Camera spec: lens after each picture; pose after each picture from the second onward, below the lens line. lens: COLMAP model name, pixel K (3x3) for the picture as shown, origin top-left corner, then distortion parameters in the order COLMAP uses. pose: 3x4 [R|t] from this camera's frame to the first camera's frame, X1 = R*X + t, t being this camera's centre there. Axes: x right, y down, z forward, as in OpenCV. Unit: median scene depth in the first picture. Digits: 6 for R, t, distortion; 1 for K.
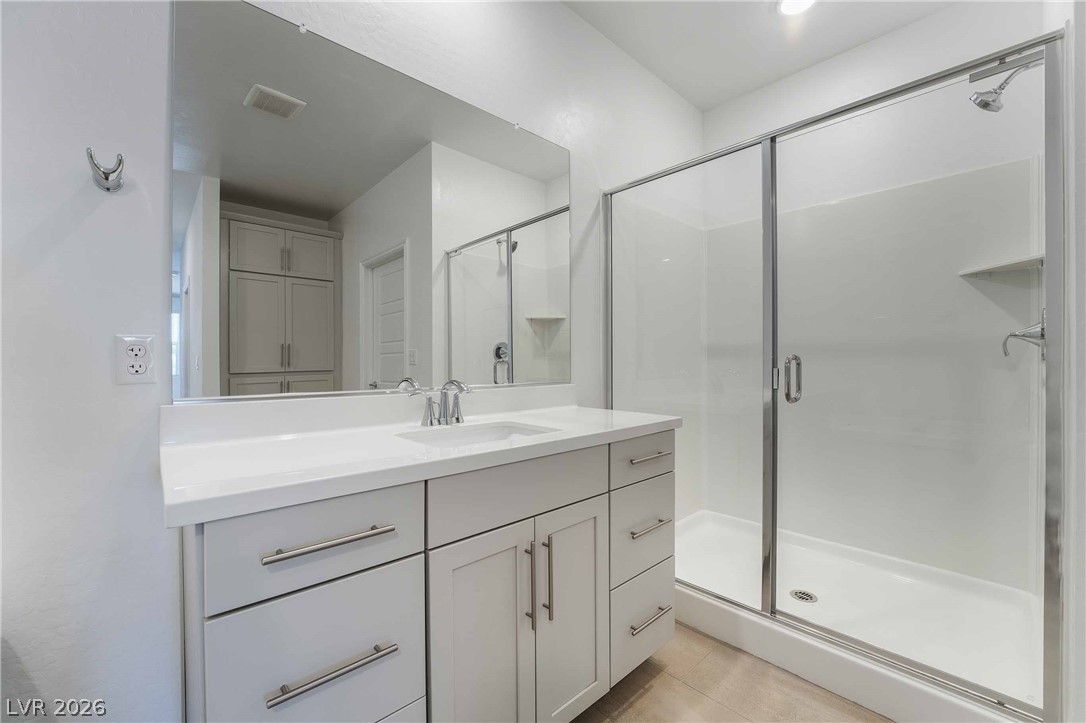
lens RADIAL K [[444.2, 0, 545.4], [0, 444.2, 363.9], [0, 0, 1]] dist [-0.024554, 0.004089]
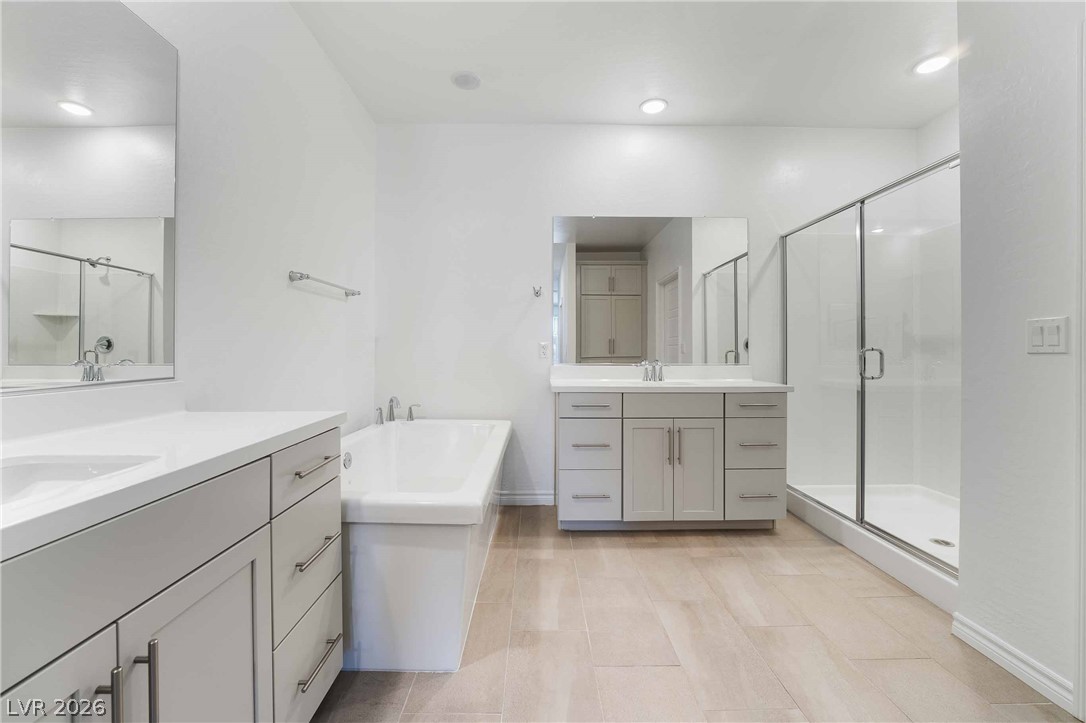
lens RADIAL K [[444.2, 0, 545.4], [0, 444.2, 363.9], [0, 0, 1]] dist [-0.024554, 0.004089]
pose [[0.747782, 0.021161, -0.663607, 0.351843], [-0.005717, 0.999660, 0.025436, 0.002363], [0.663920, -0.015227, 0.747649, -0.409237]]
